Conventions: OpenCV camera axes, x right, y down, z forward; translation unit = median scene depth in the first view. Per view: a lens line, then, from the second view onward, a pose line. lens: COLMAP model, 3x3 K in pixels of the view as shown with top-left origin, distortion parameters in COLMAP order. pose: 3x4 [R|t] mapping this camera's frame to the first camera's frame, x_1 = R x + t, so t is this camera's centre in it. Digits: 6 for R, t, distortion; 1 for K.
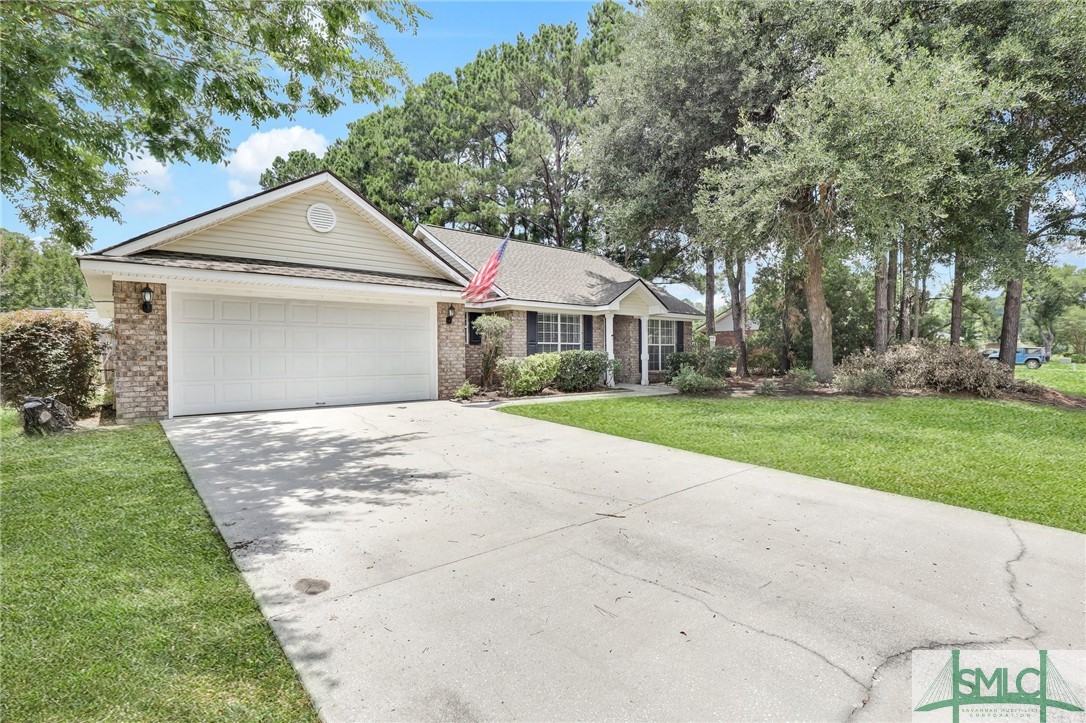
lens RADIAL K [[514.1, 0, 540.1], [0, 514.1, 357.0], [0, 0, 1]] dist [-0.029623, 0.005358]
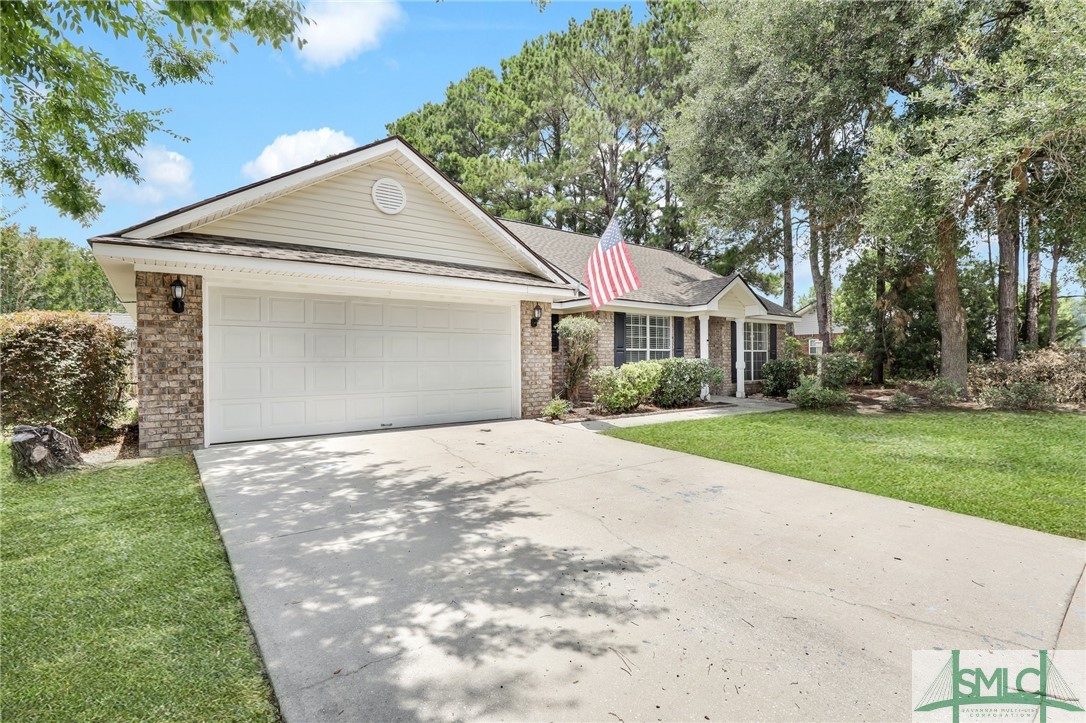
lens RADIAL K [[514.1, 0, 542.0], [0, 514.1, 359.9], [0, 0, 1]] dist [-0.029623, 0.005358]
pose [[0.998702, -0.001232, -0.050919, -0.128684], [0.000965, 0.999986, -0.005262, -0.007075], [0.050925, 0.005206, 0.998689, 0.180836]]
